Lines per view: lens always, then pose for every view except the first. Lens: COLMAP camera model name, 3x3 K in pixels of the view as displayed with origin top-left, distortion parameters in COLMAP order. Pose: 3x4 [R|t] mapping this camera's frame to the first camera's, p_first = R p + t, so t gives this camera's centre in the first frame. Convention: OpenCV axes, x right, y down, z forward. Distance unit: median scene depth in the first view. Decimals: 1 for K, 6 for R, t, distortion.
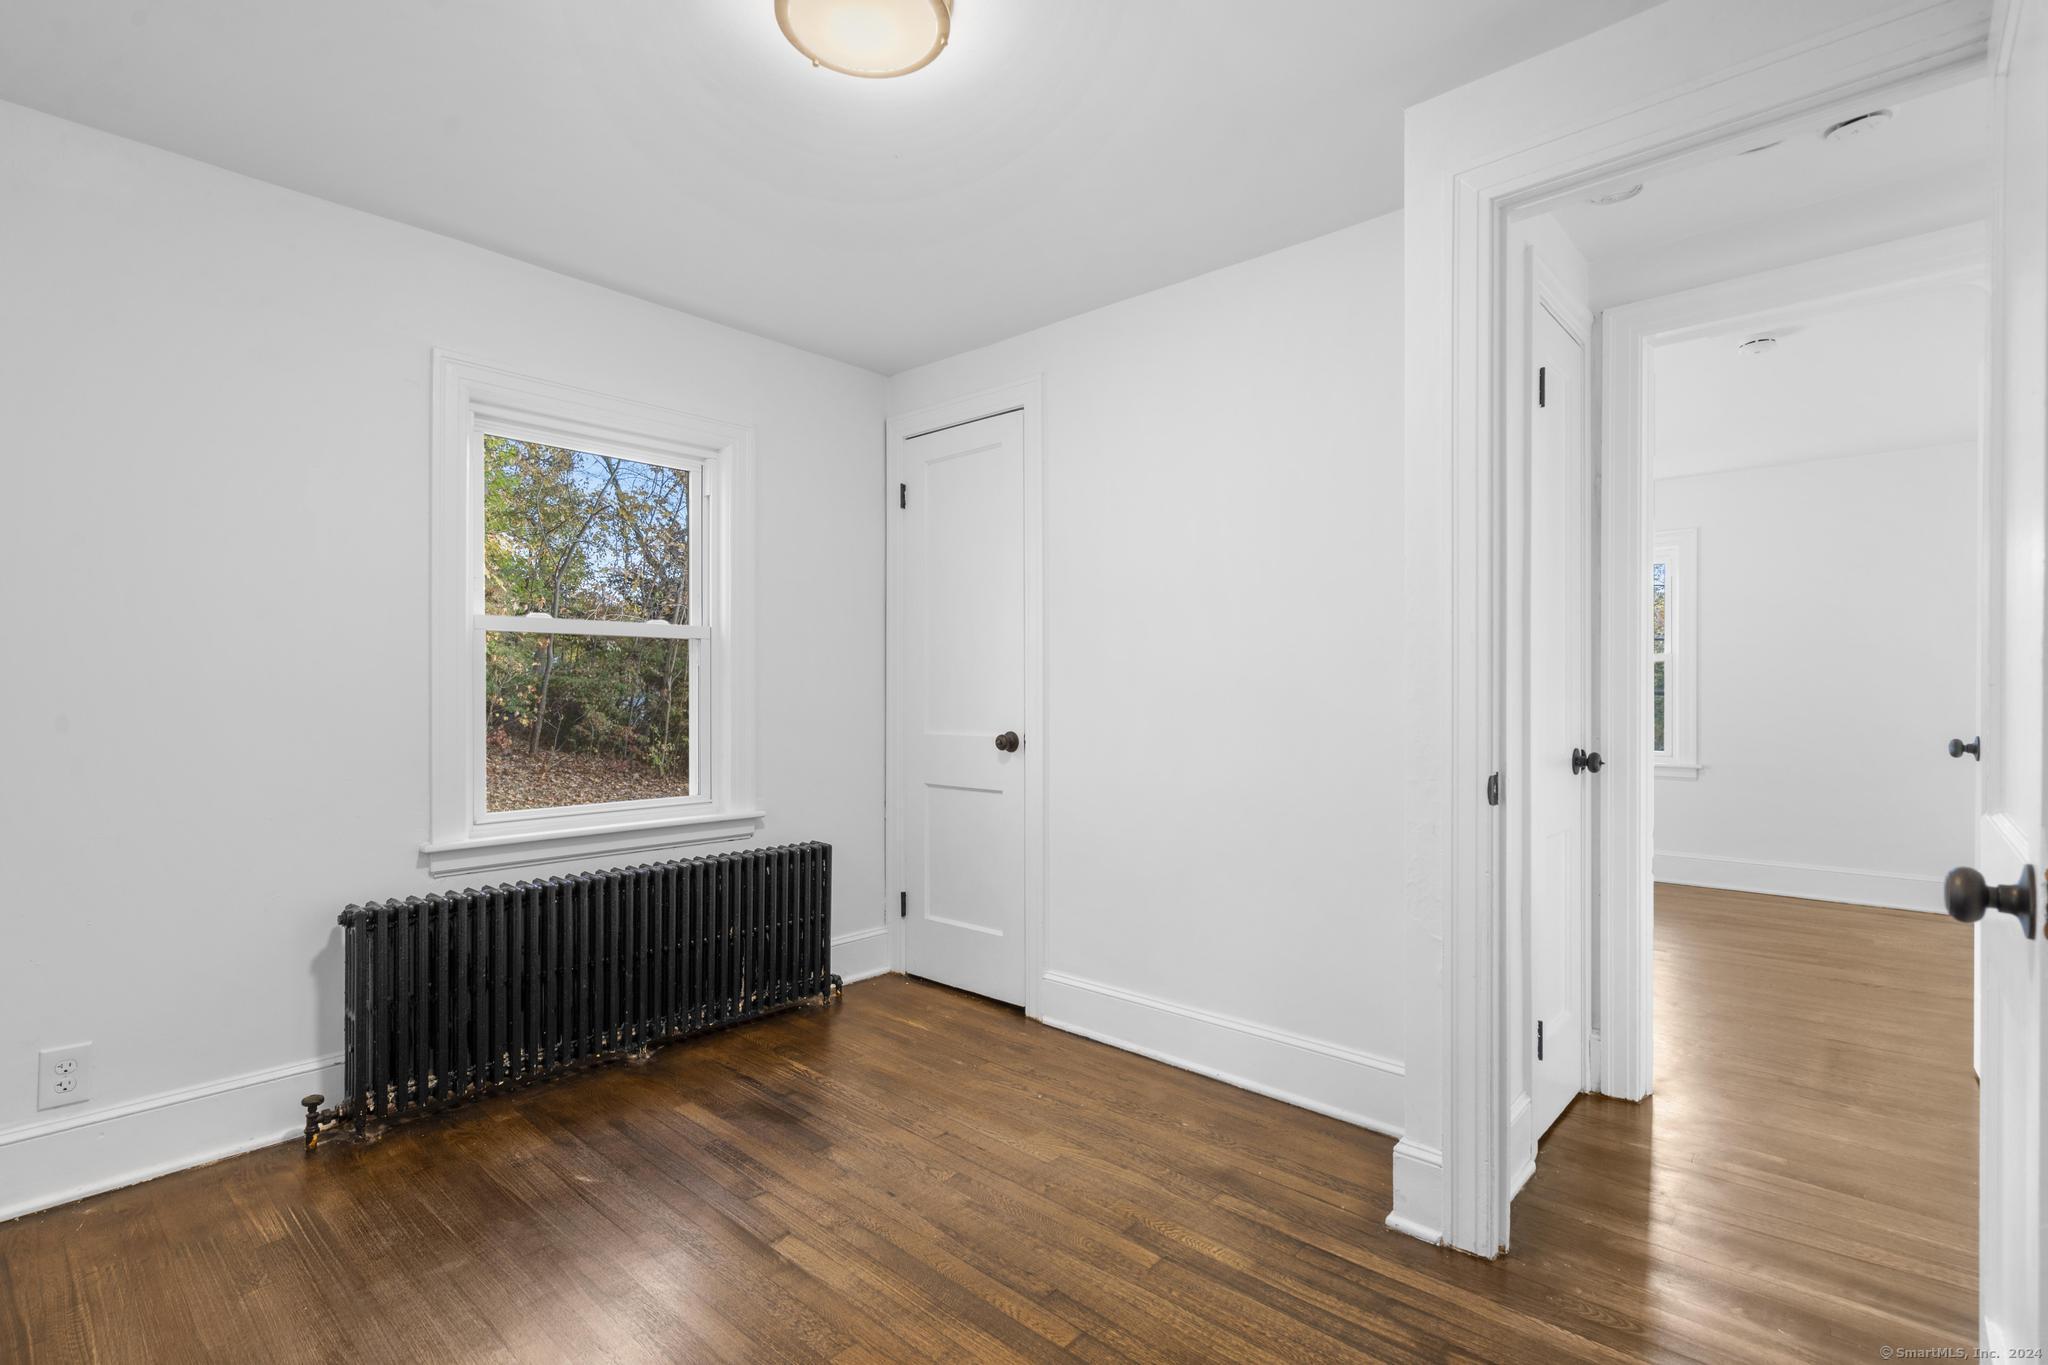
lens RADIAL K [[938.6, 0, 1010.6], [0, 938.6, 677.4], [0, 0, 1]] dist [-0.003287, 0.003382]
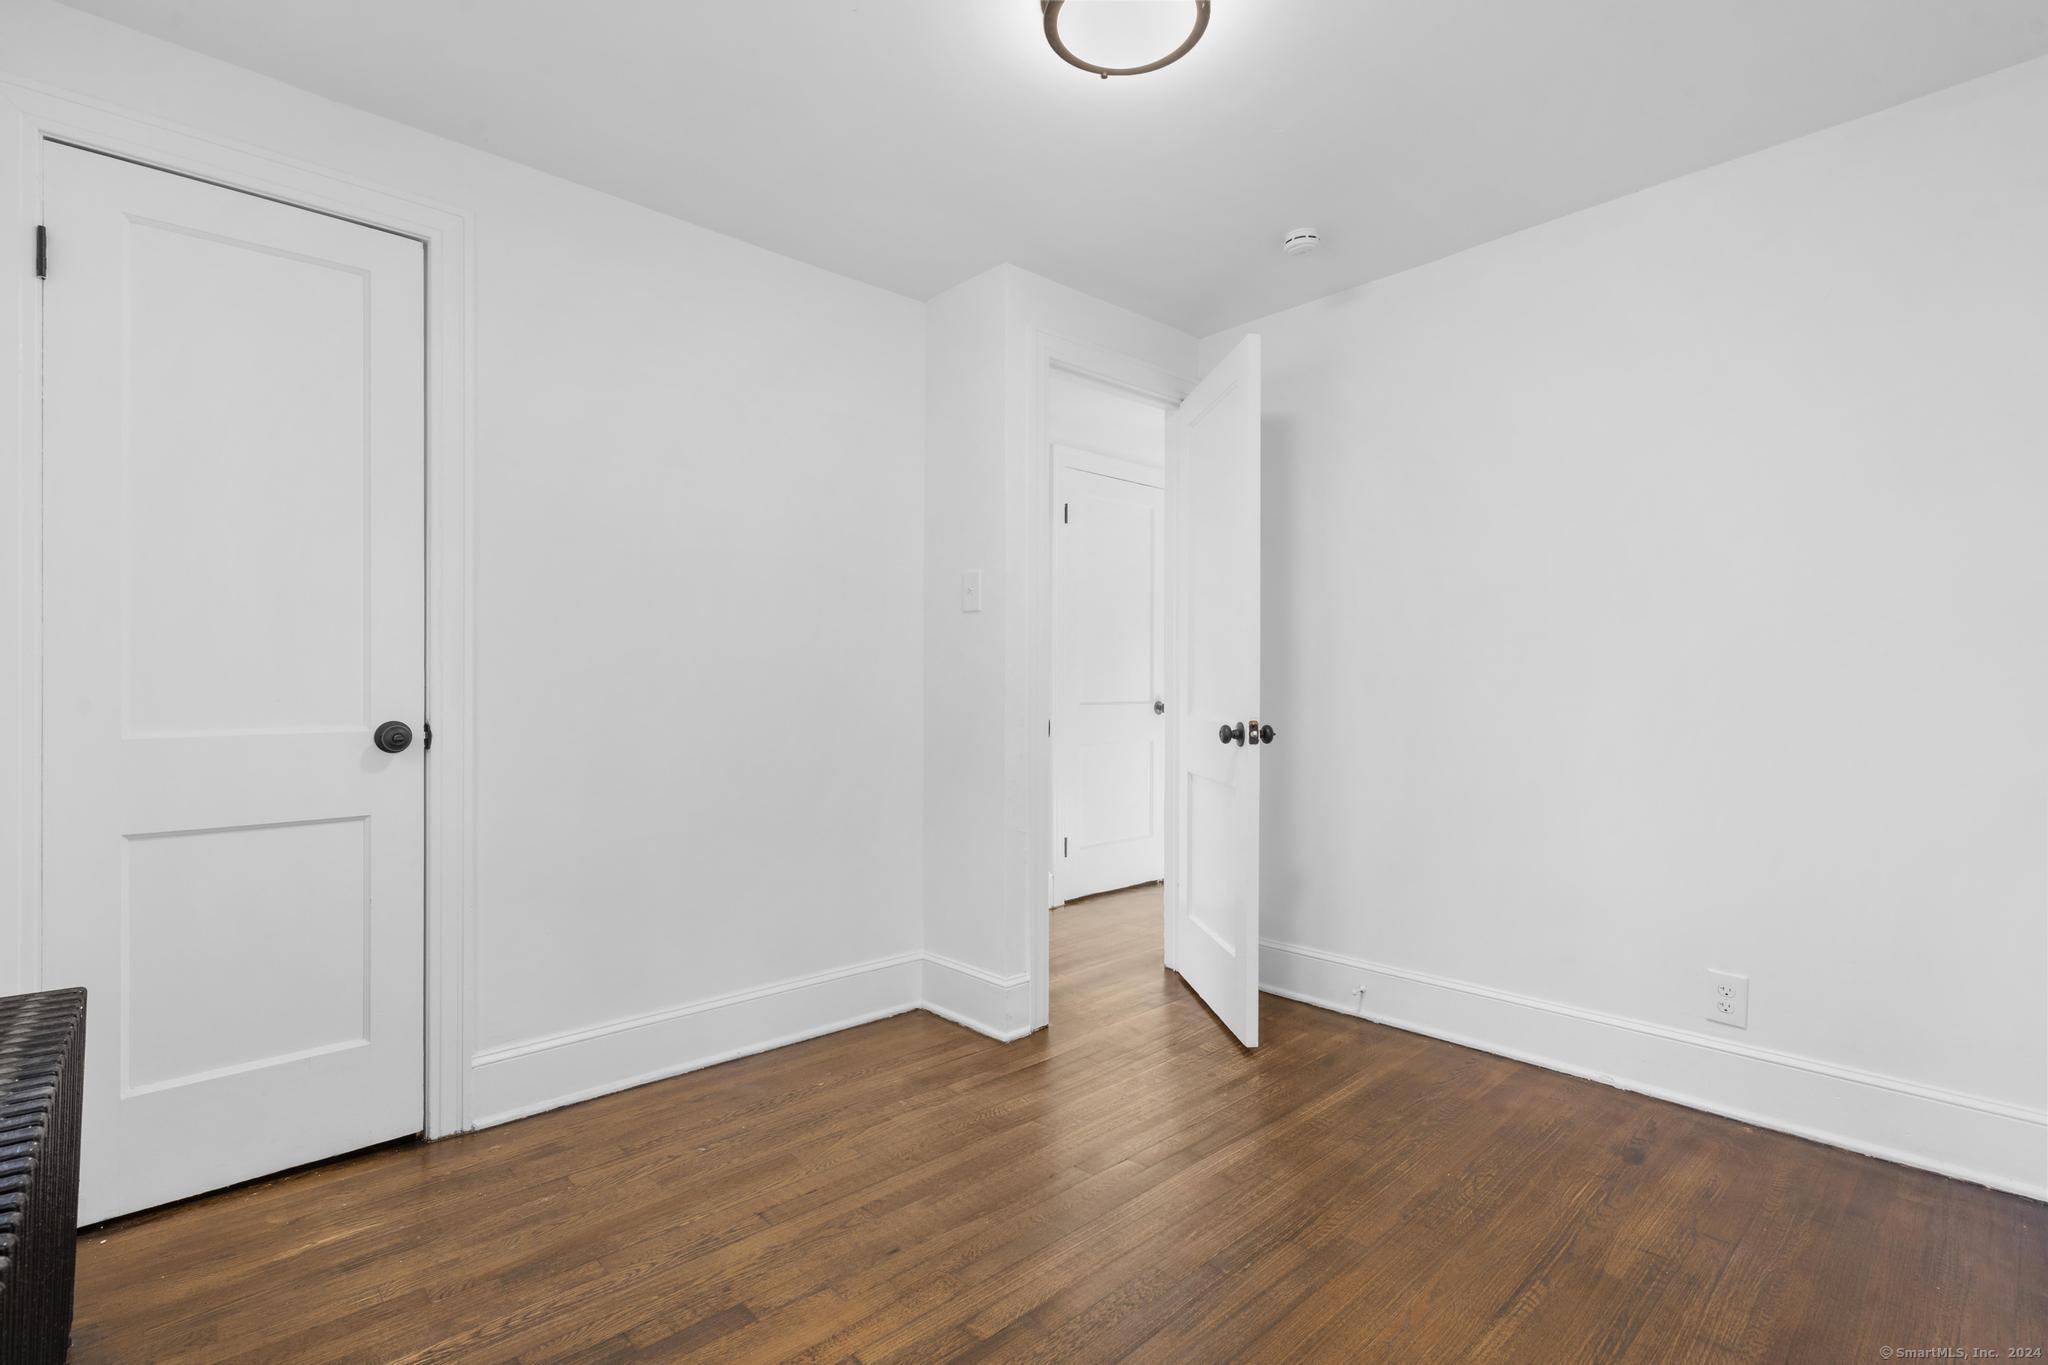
lens RADIAL K [[938.6, 0, 1010.6], [0, 938.6, 677.4], [0, 0, 1]] dist [-0.003287, 0.003382]
pose [[0.090005, 0.003143, 0.995936, -0.713808], [-0.023577, 0.999722, -0.001025, 0.020391], [-0.995662, -0.023389, 0.090054, 0.610439]]
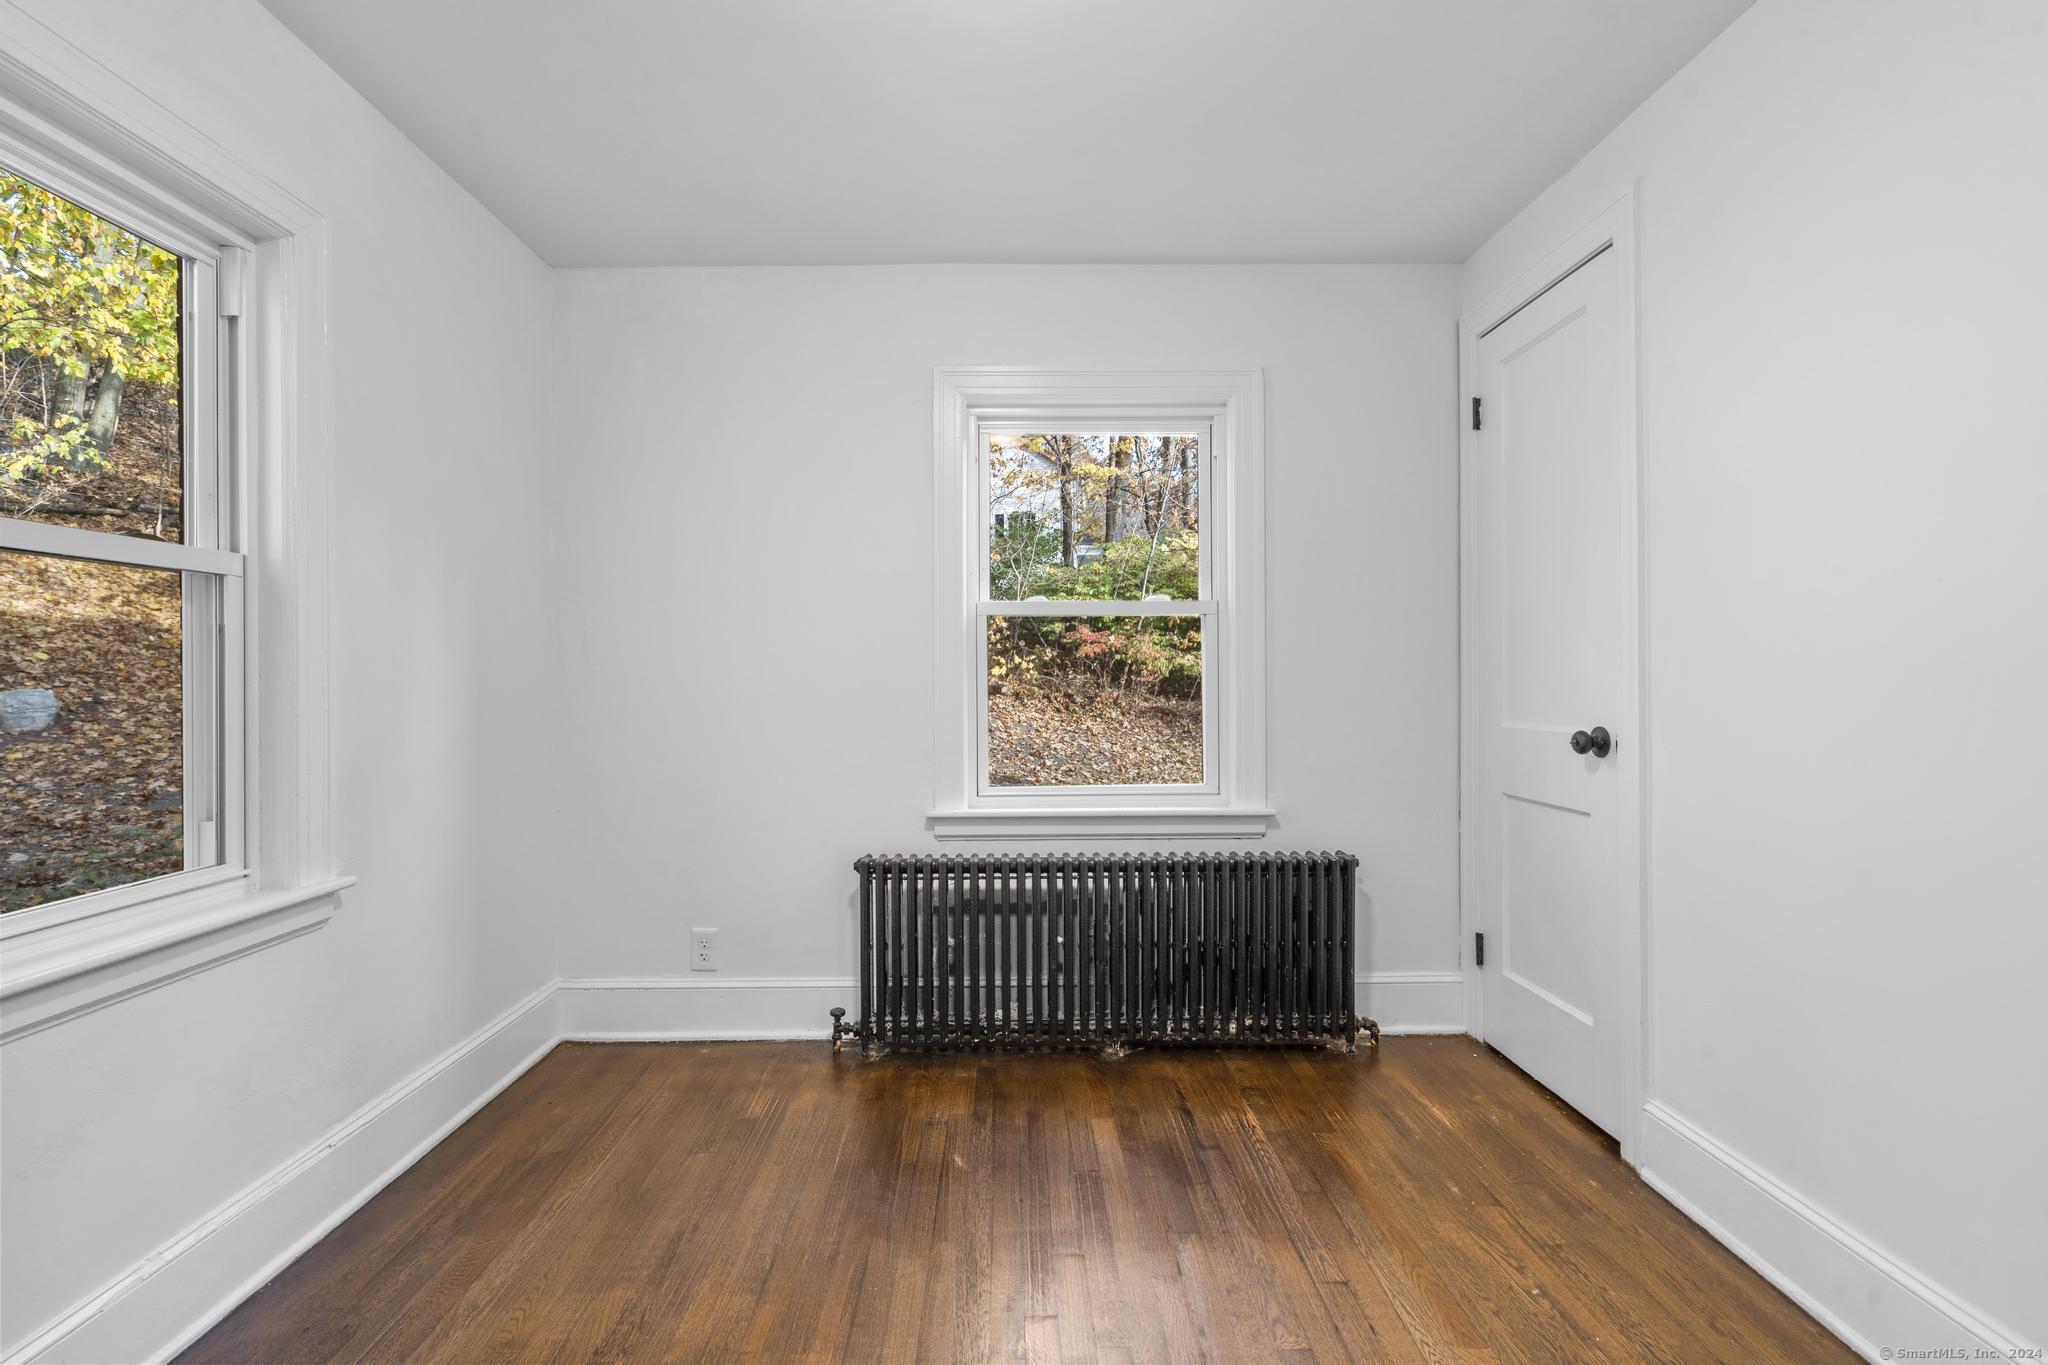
lens RADIAL K [[934.3, 0, 1028.6], [0, 934.3, 670.6], [0, 0, 1]] dist [-0.002712, 0.003702]
pose [[0.687467, -0.008952, -0.726160, 0.243319], [0.017824, 0.999831, 0.004549, 0.007090], [0.725997, -0.016070, 0.687511, 0.283961]]
